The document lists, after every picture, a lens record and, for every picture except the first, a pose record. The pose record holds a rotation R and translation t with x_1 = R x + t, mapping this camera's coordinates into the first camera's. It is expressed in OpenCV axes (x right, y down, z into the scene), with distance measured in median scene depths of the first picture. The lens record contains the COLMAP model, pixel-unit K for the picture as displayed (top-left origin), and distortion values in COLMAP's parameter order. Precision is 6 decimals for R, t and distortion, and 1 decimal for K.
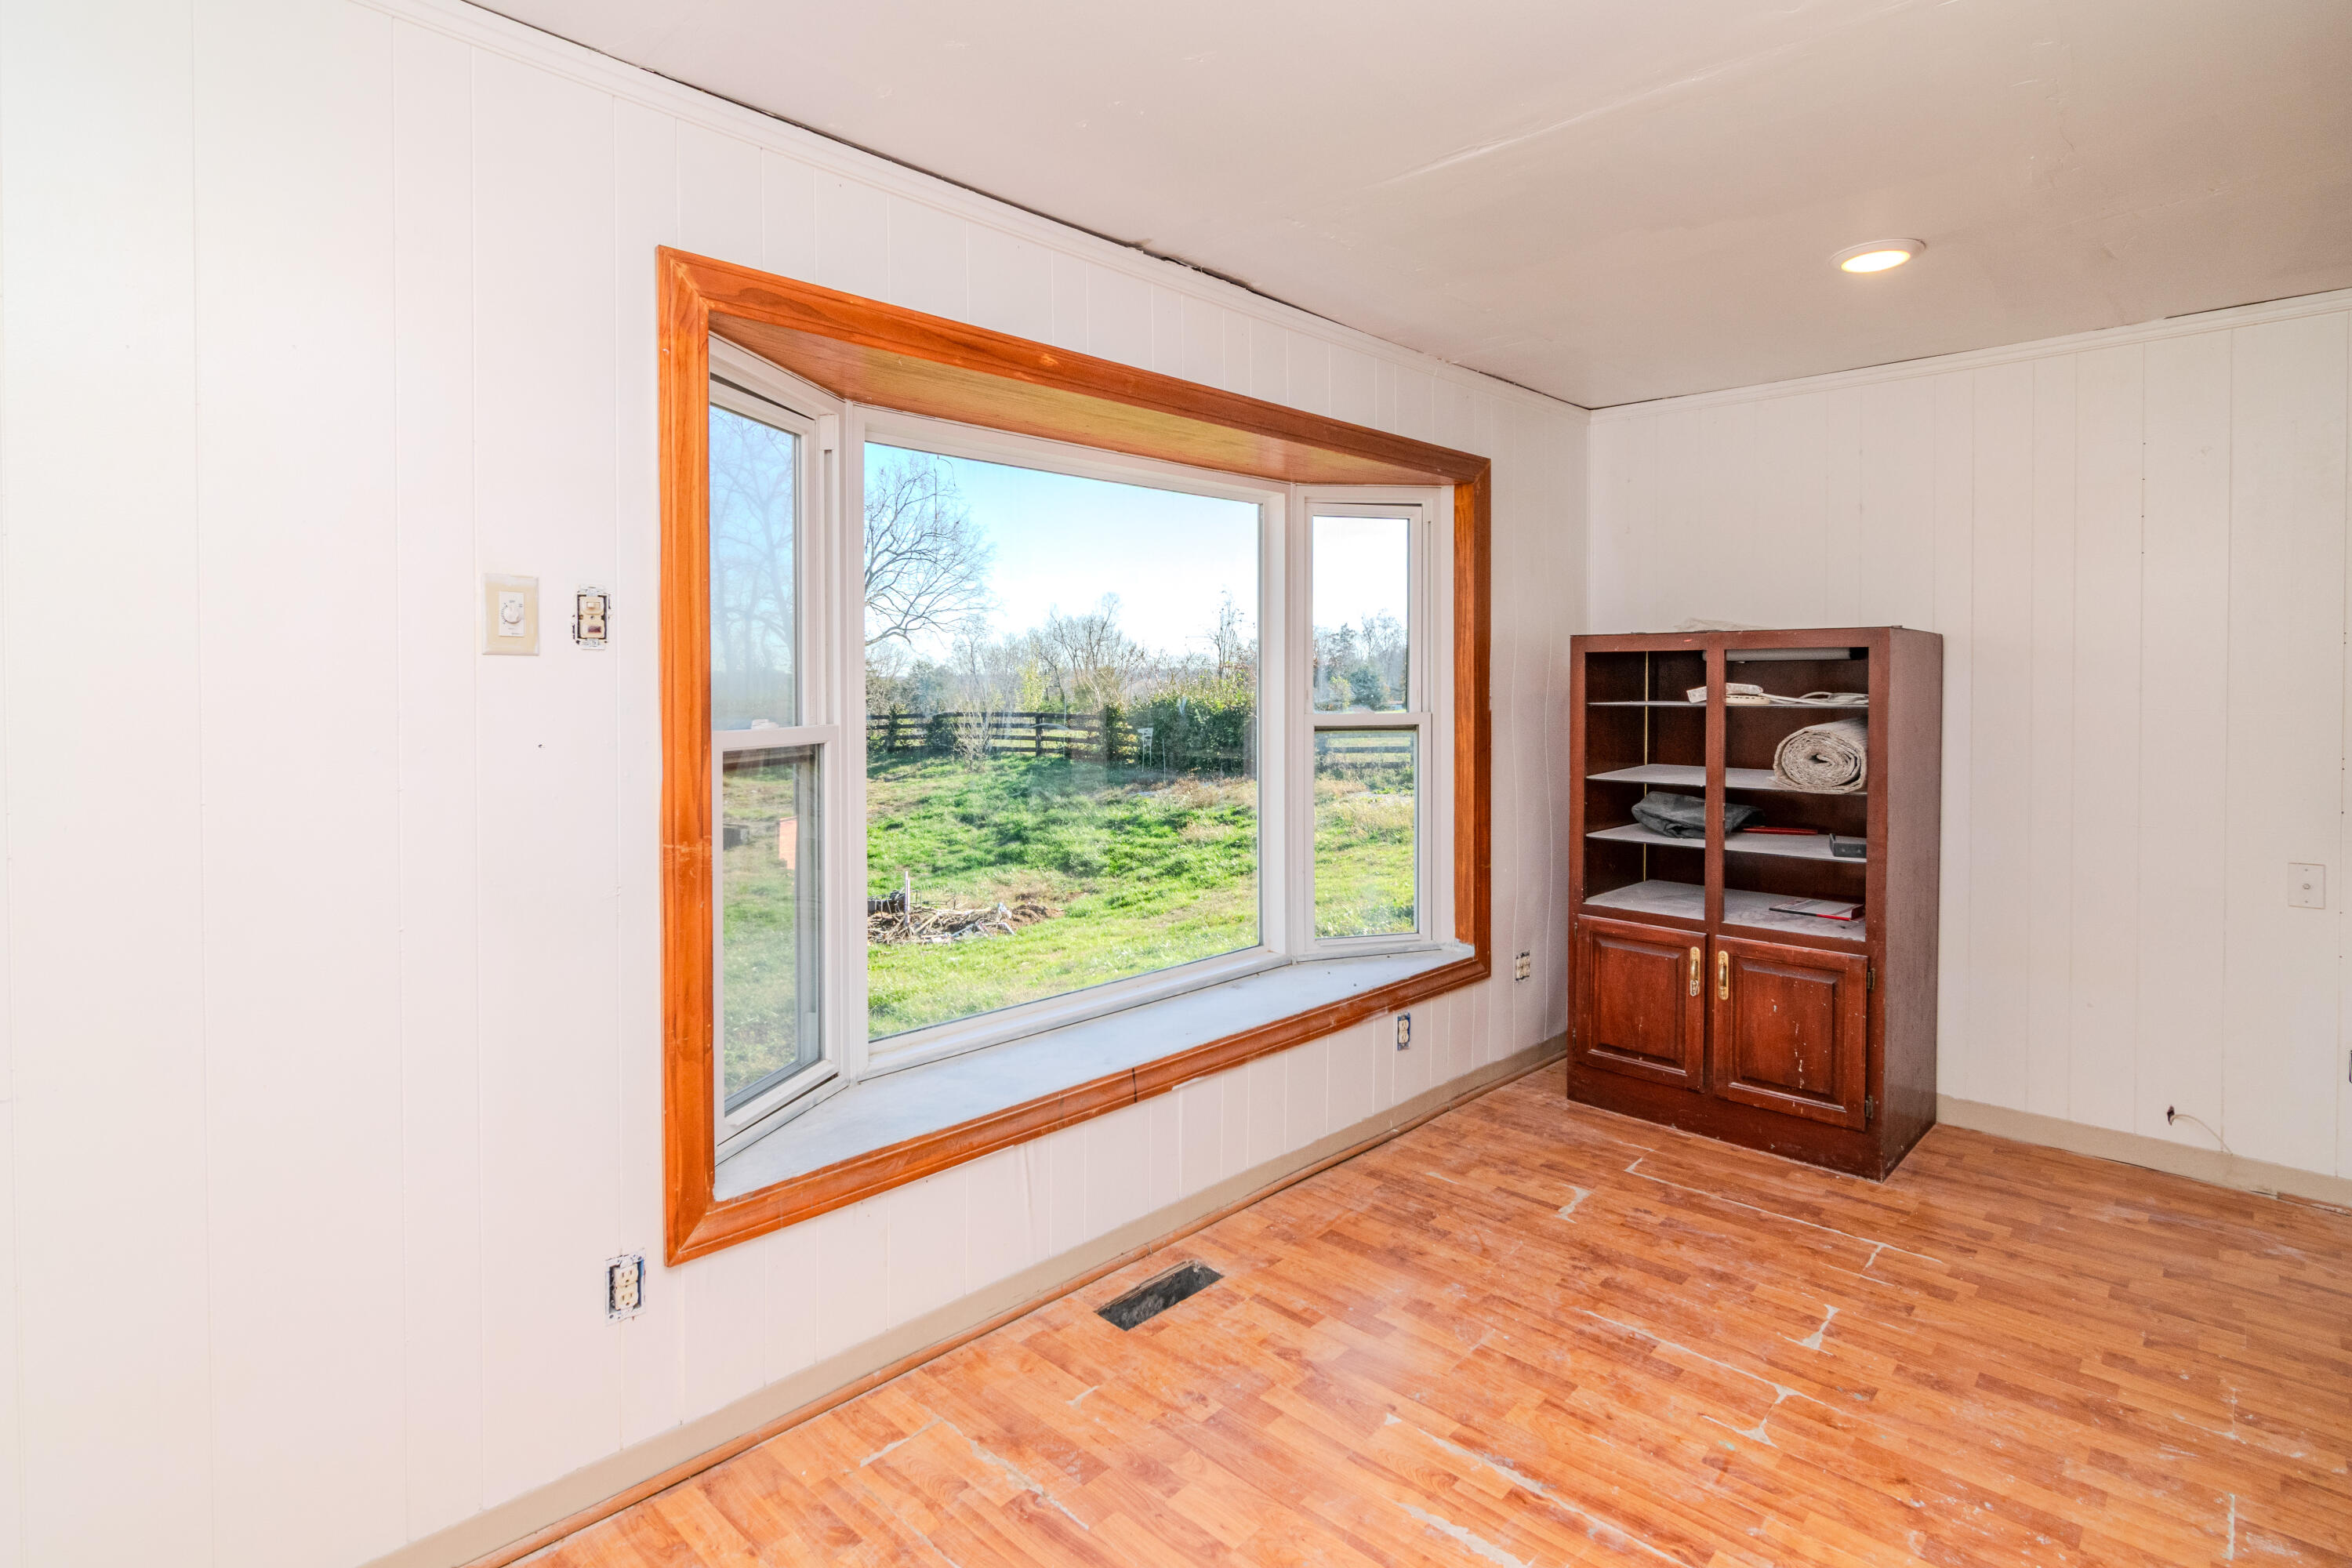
lens RADIAL K [[1168.9, 0, 1172.1], [0, 1168.9, 710.0], [0, 0, 1]] dist [-0.004221, -0.000899]
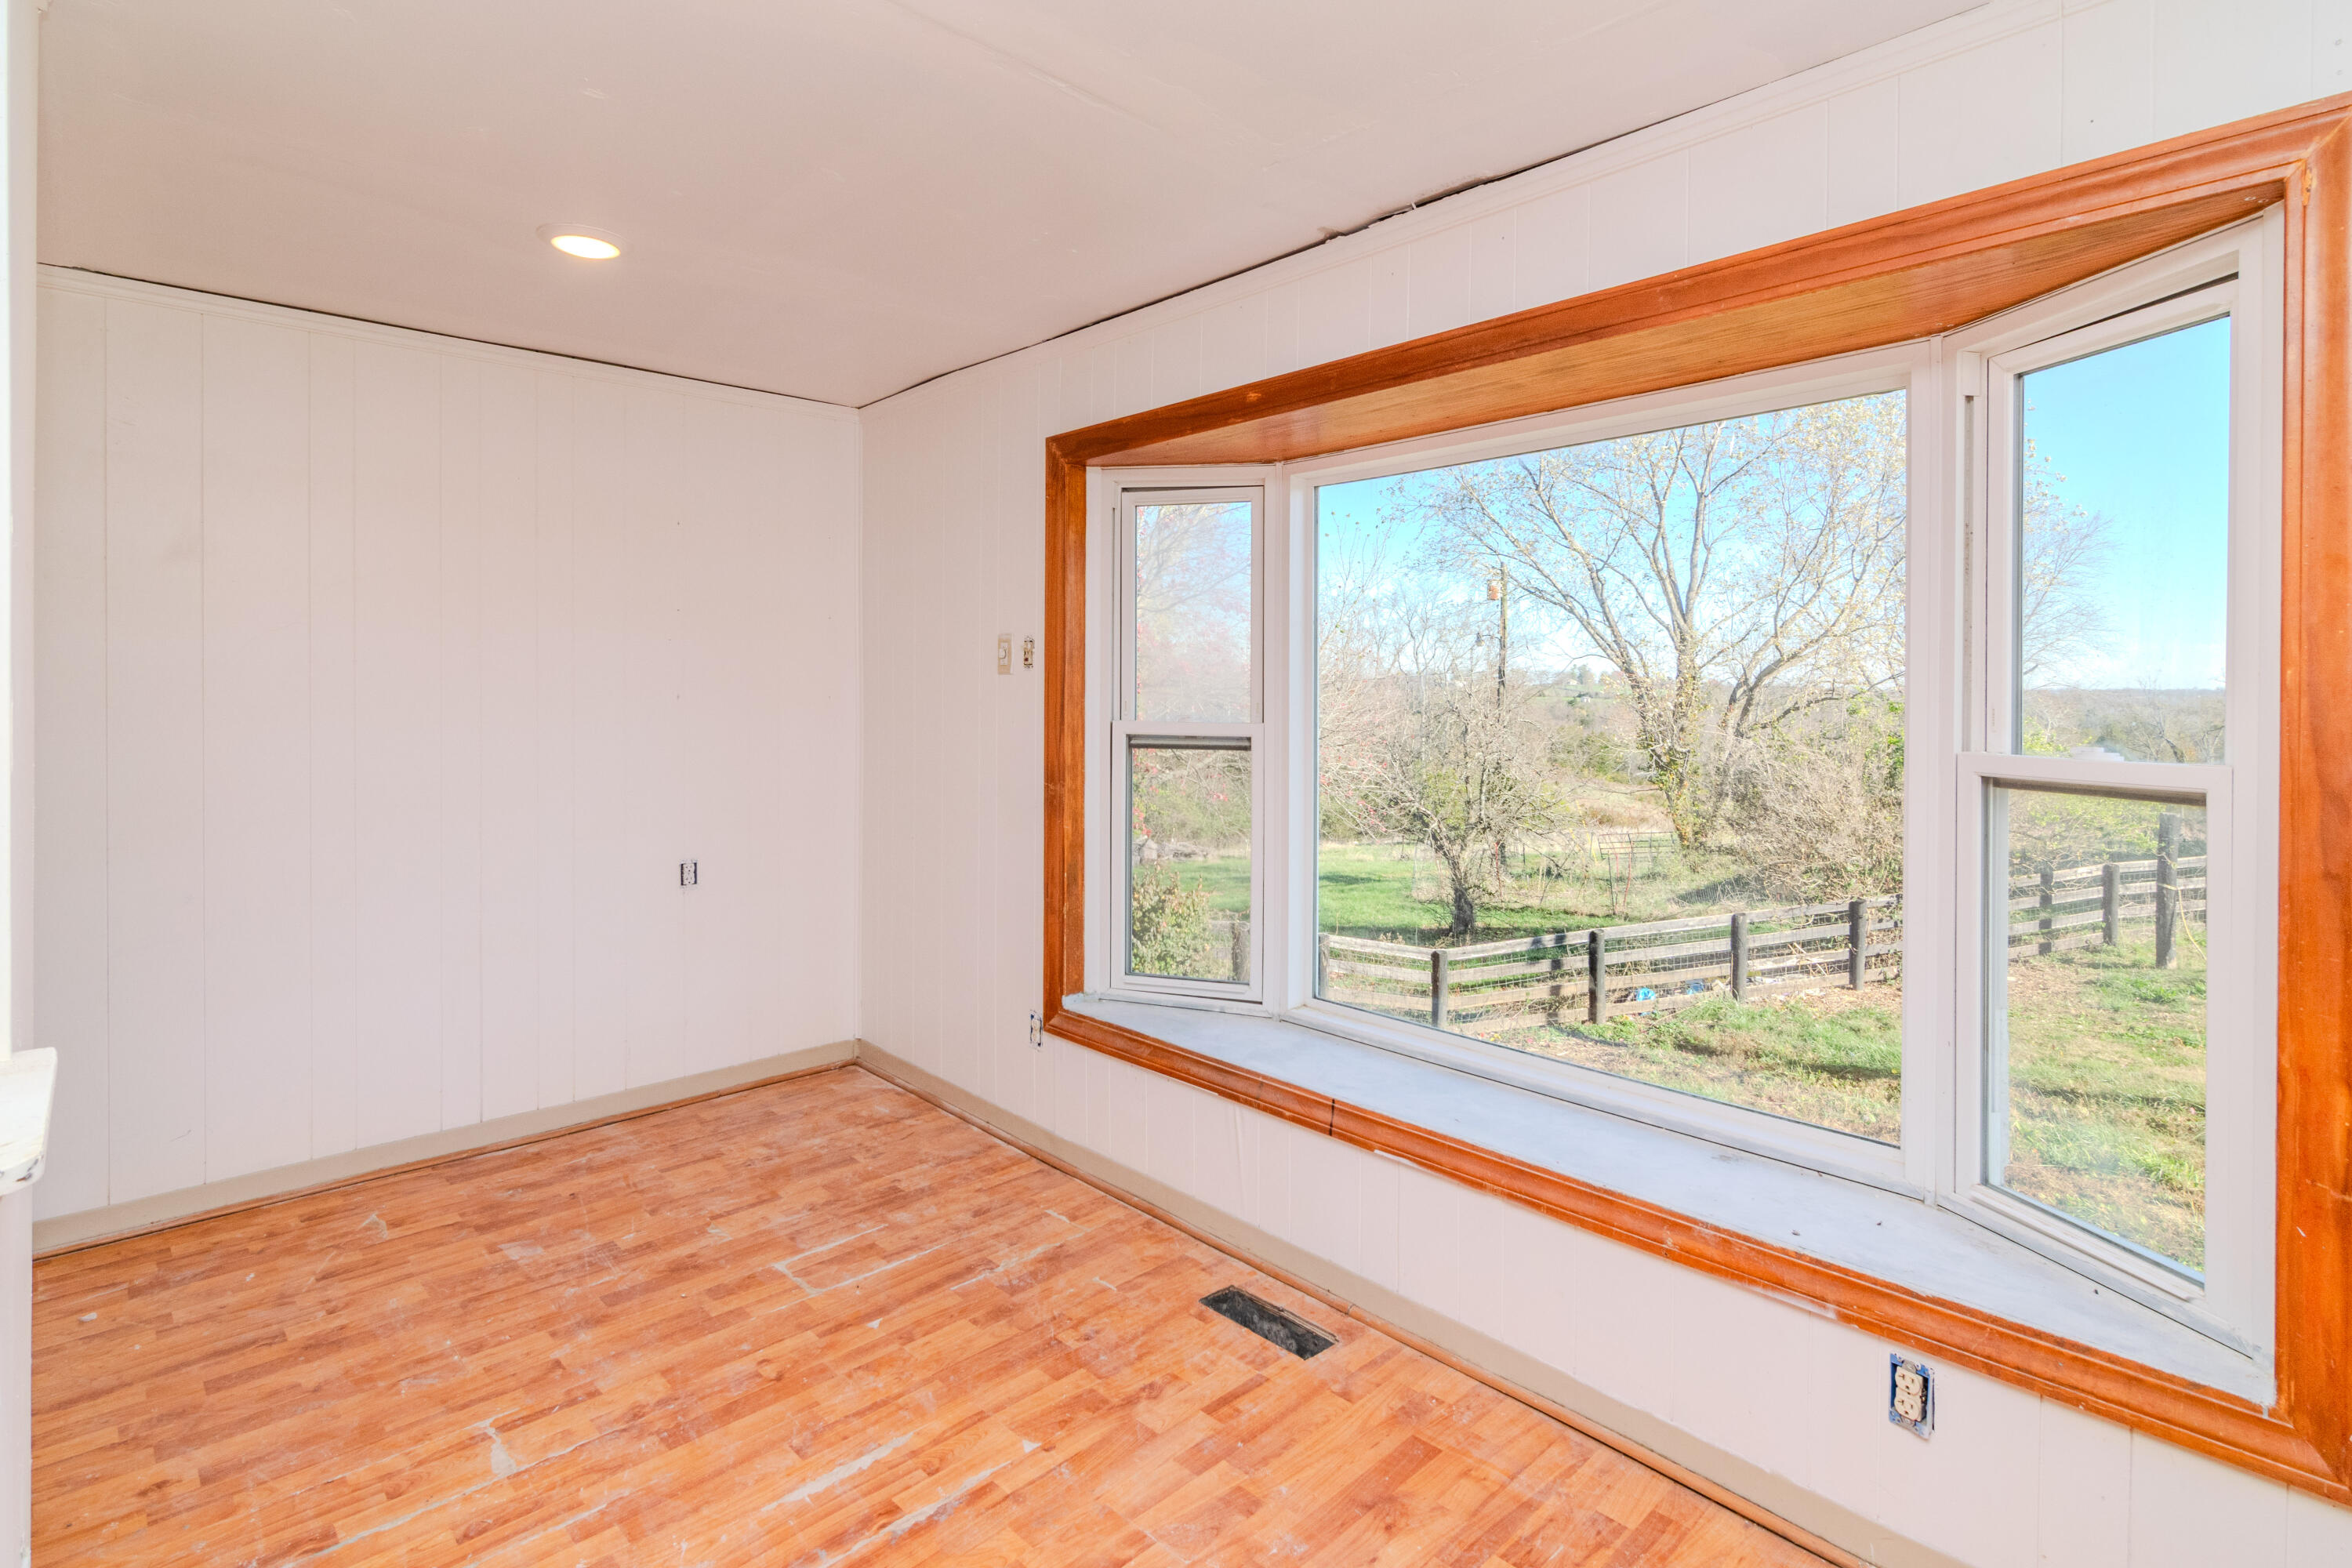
lens RADIAL K [[1153.2, 0, 1175.2], [0, 1153.2, 687.6], [0, 0, 1]] dist [-0.002185, -0.000060]
pose [[-0.039230, -0.000483, -0.999230, 0.979092], [-0.028267, 0.999600, 0.000627, -0.024474], [0.998830, 0.028270, -0.039228, 0.976457]]
